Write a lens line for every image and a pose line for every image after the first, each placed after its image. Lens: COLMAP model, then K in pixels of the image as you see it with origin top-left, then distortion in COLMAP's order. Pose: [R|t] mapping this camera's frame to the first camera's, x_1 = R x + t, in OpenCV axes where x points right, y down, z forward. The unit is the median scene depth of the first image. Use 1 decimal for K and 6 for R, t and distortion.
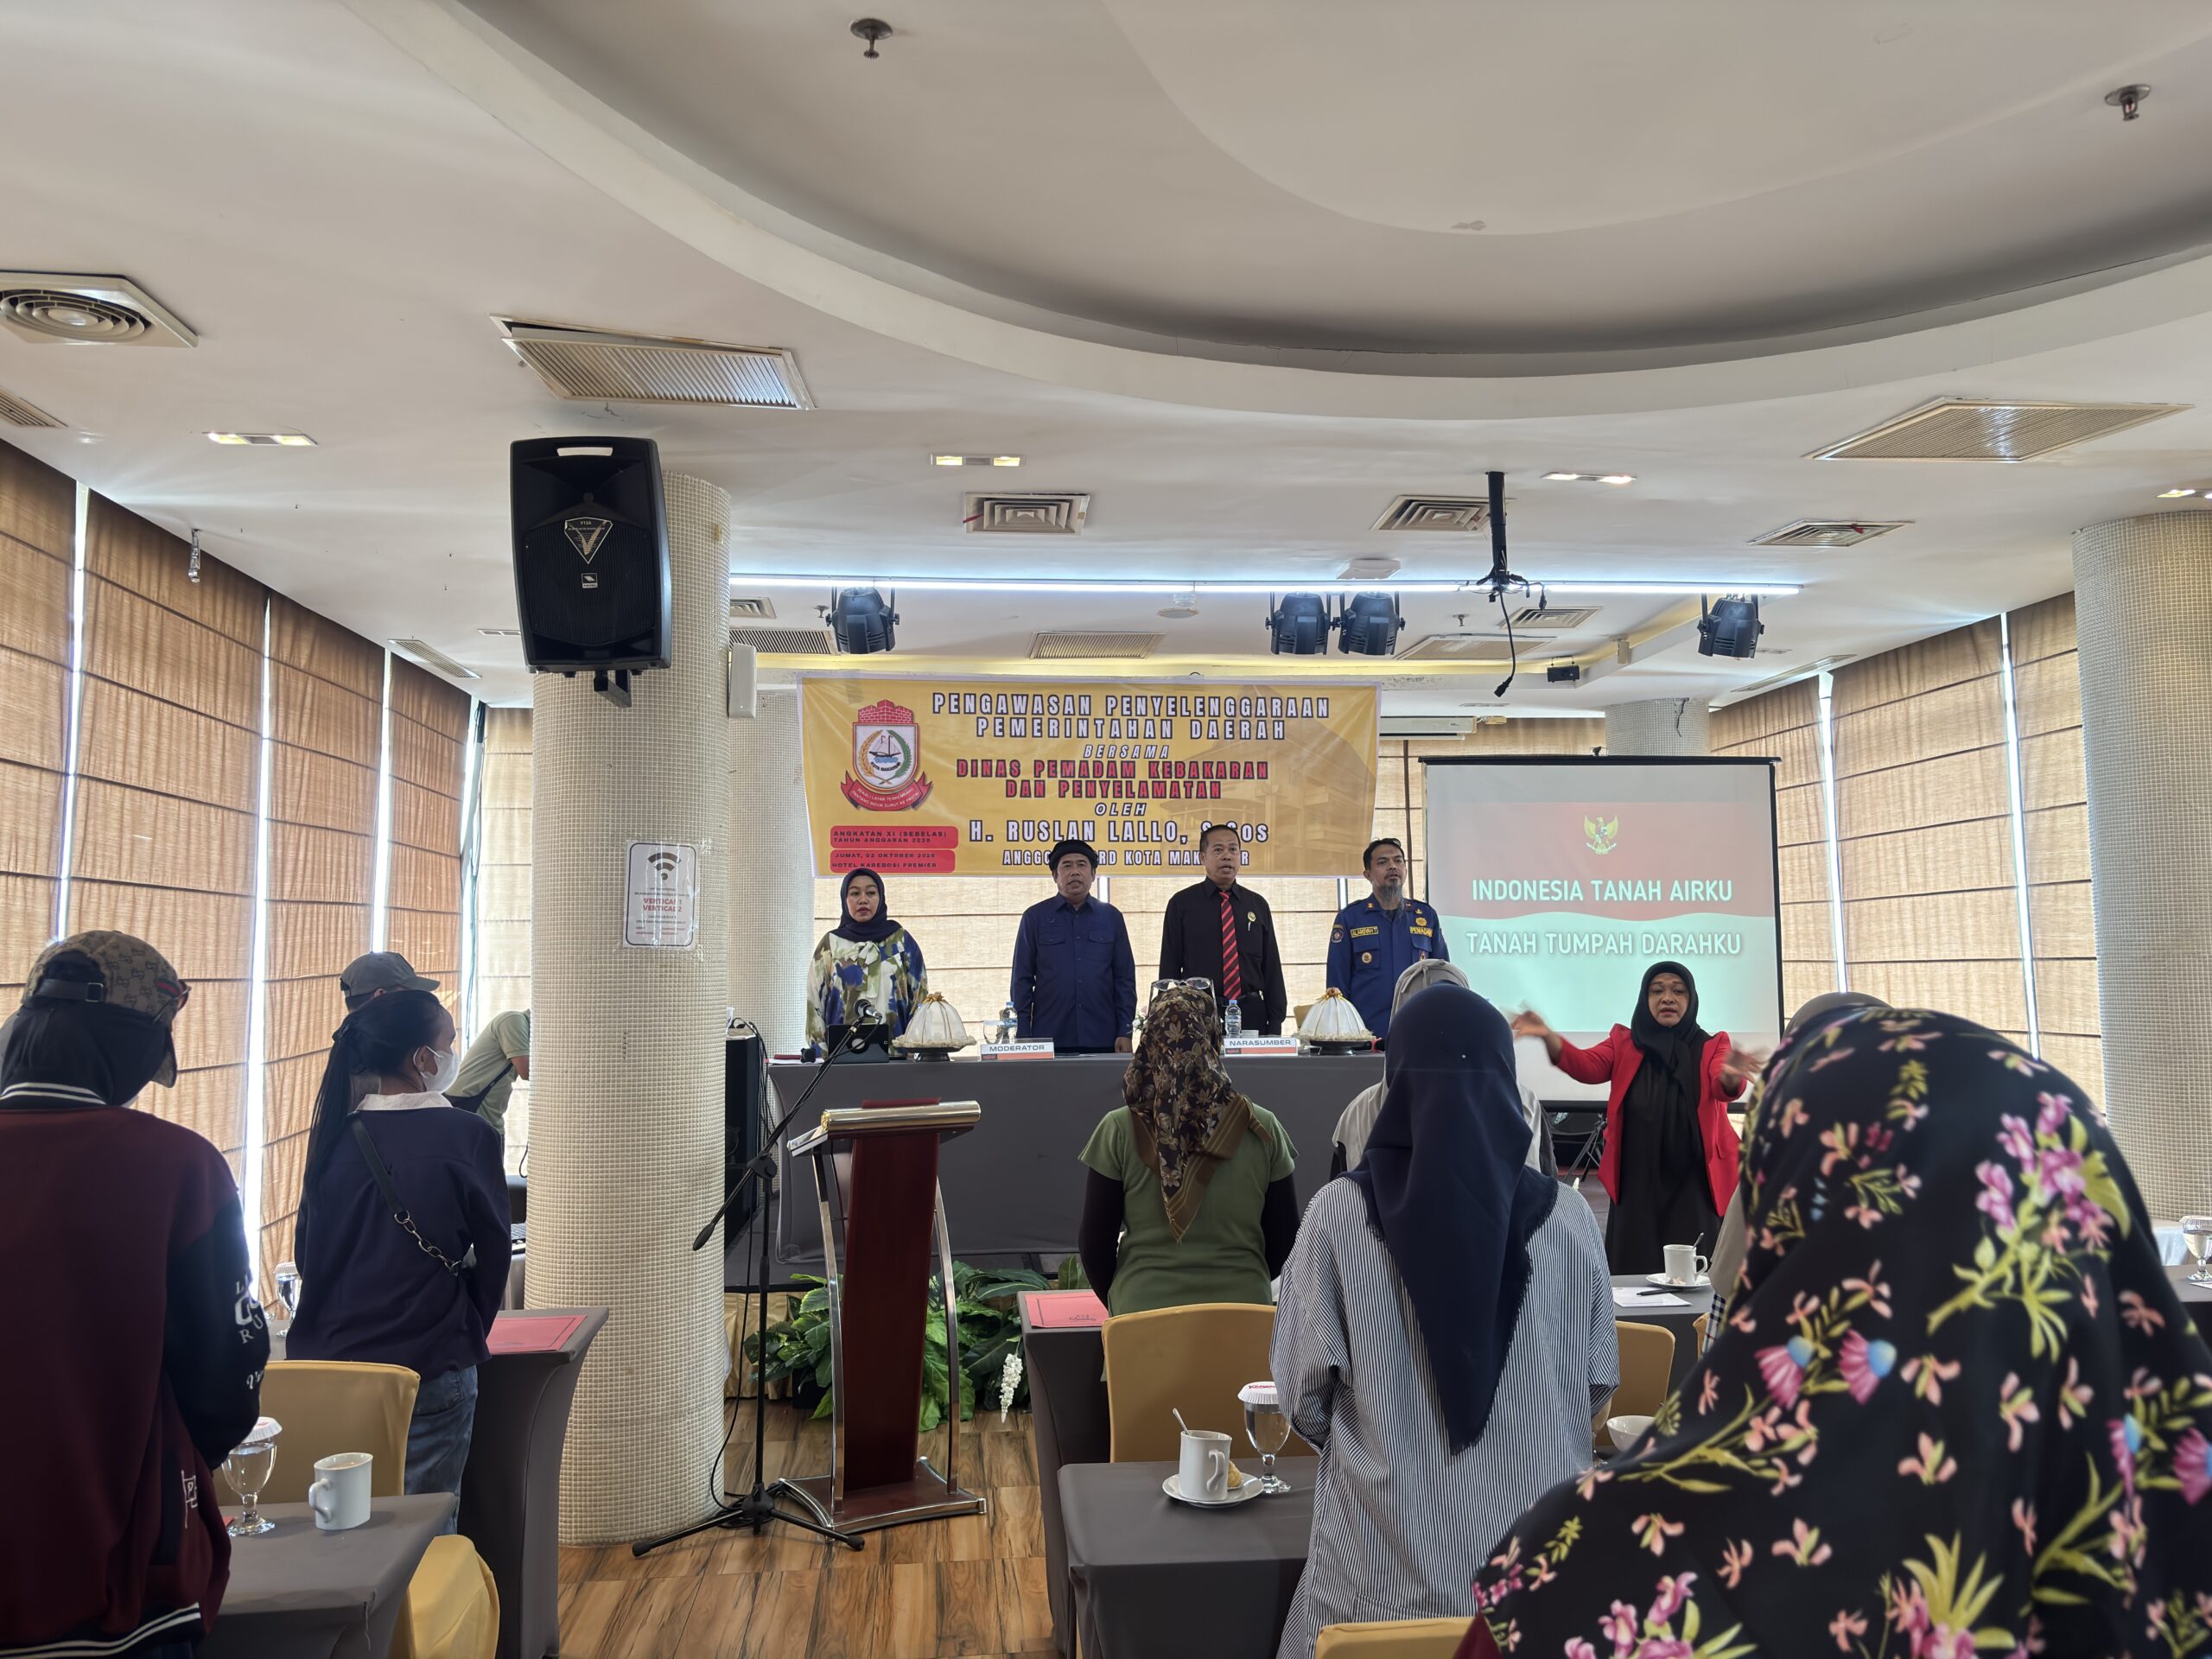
lens RADIAL K [[1650.7, 0, 1118.4], [0, 1650.7, 837.1], [0, 0, 1]] dist [0.196251, -0.491401]
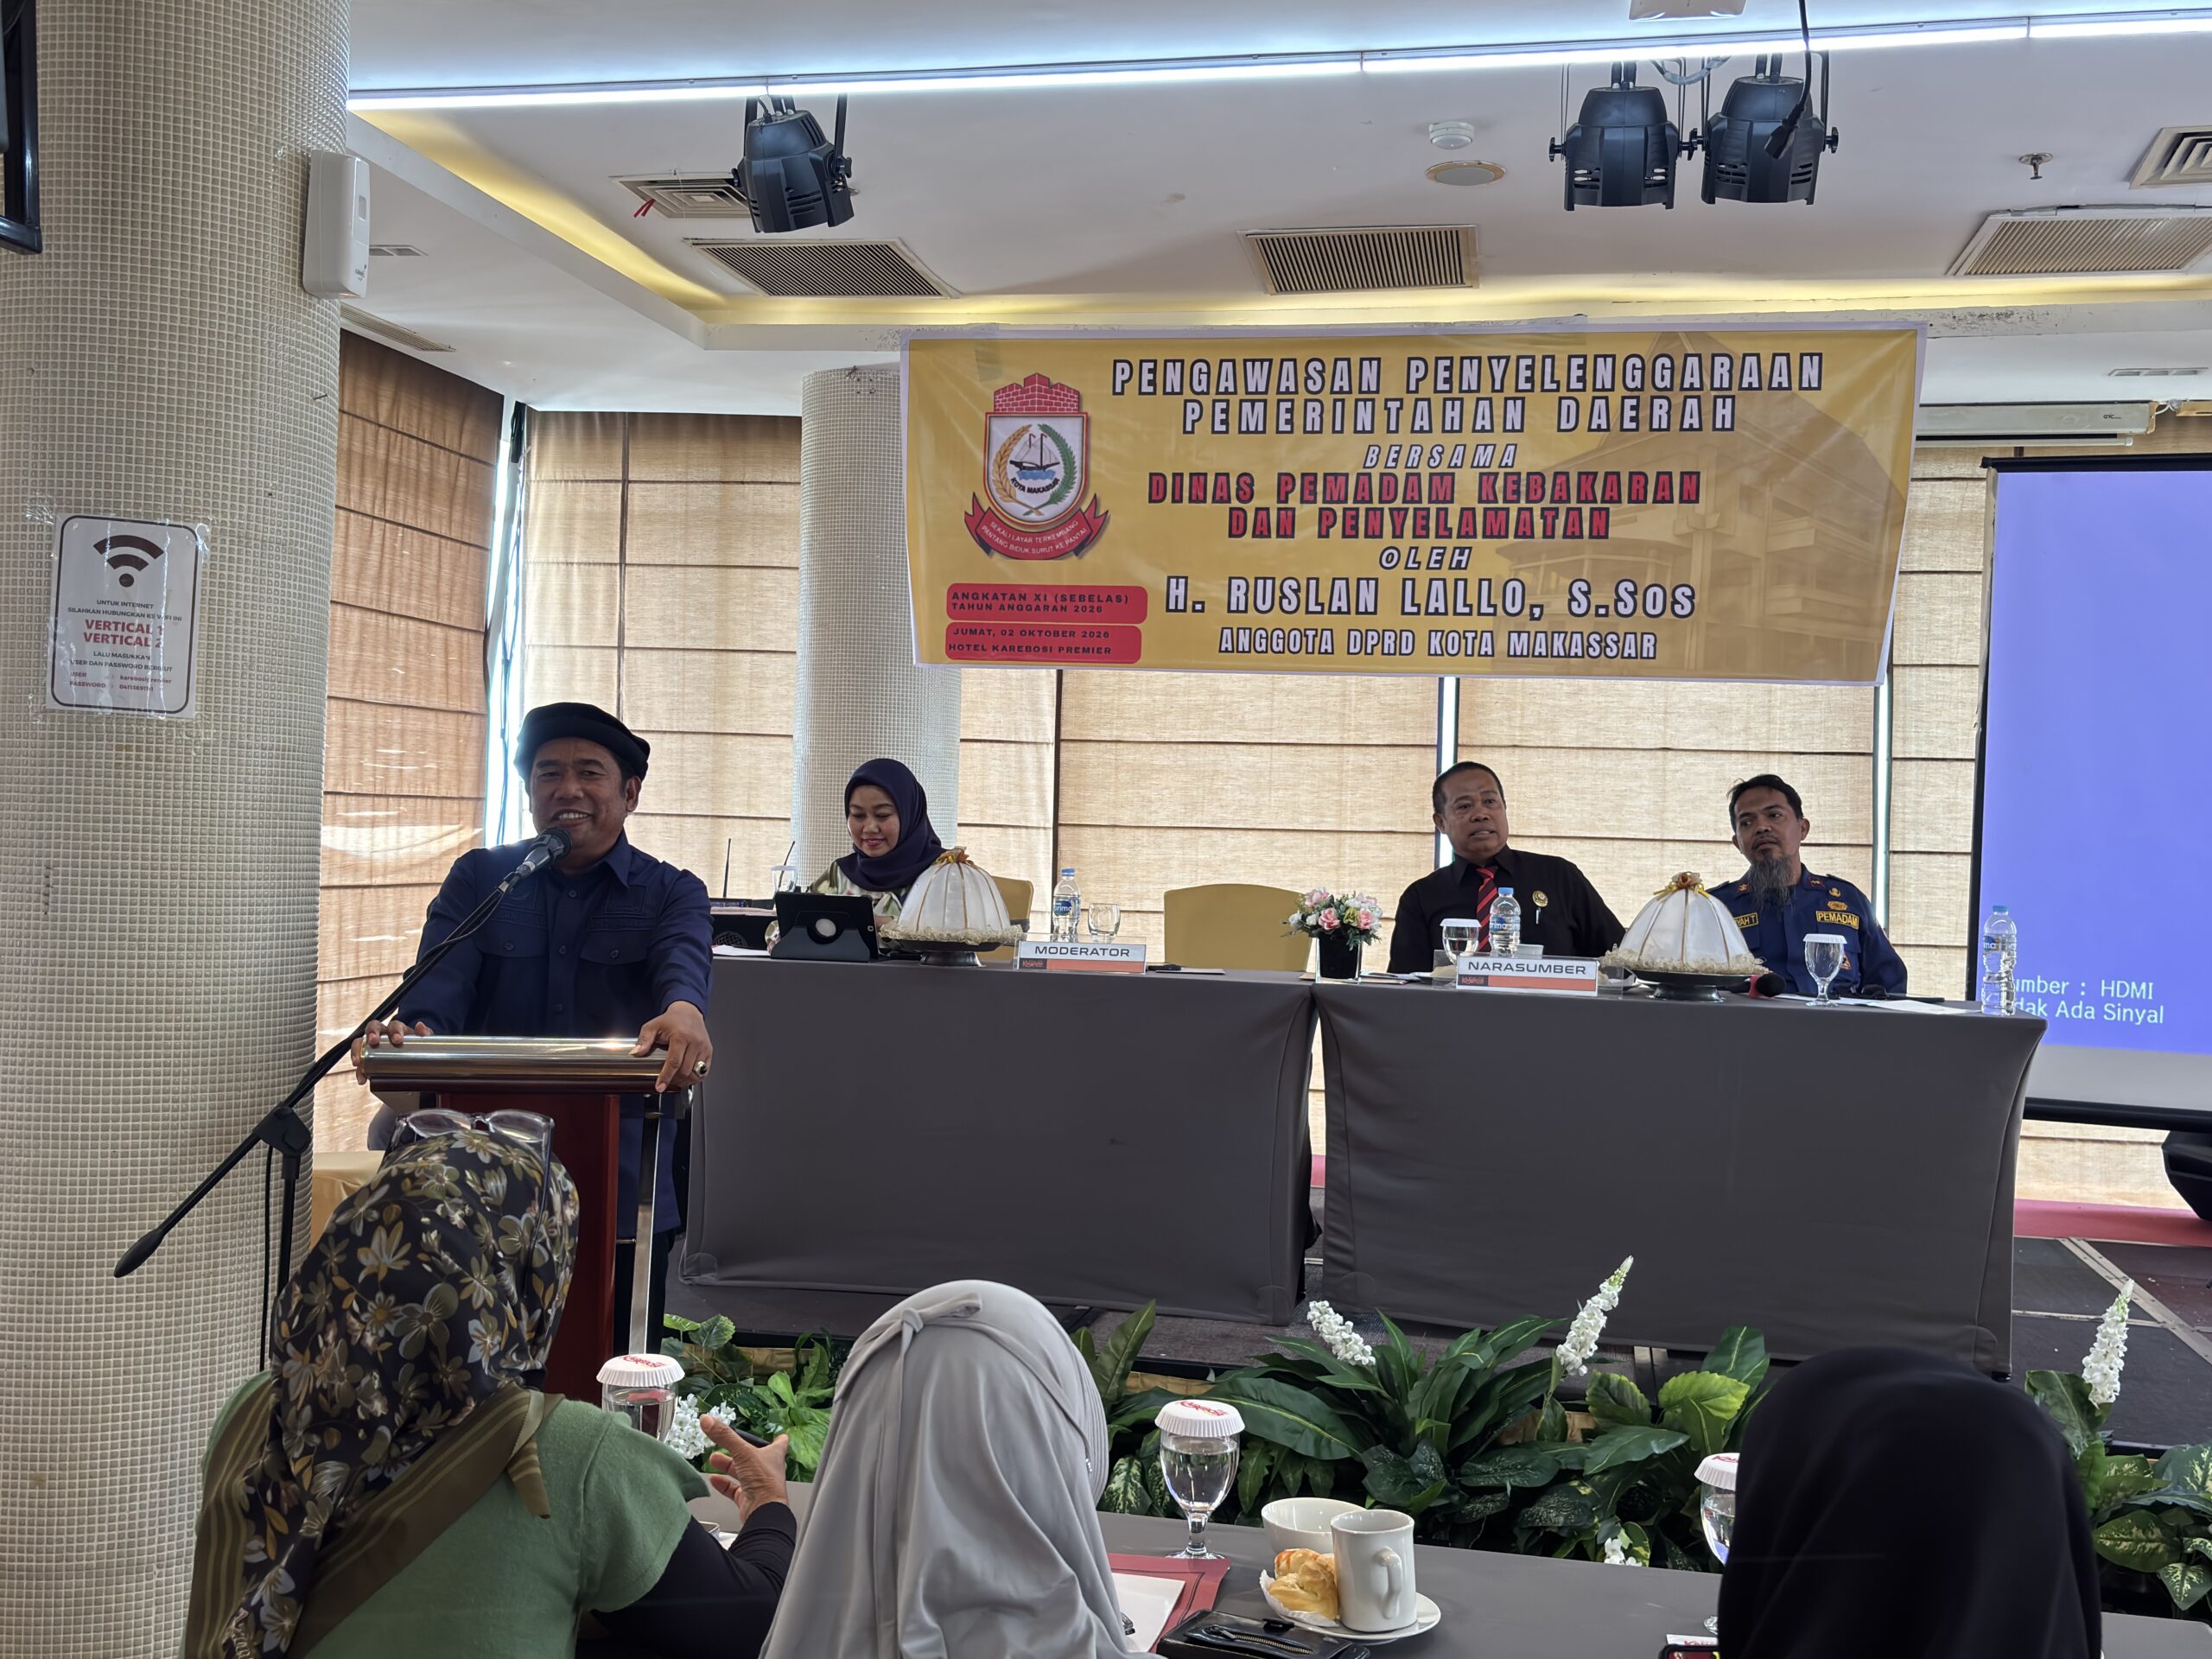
lens RADIAL K [[2224.5, 0, 1114.1], [0, 2224.5, 857.8], [0, 0, 1]] dist [0.186336, -0.464808]
pose [[0.953581, 0.041615, -0.298248, 0.137519], [-0.017833, 0.996471, 0.082023, 0.025598], [0.300609, -0.072897, 0.950957, 0.219031]]
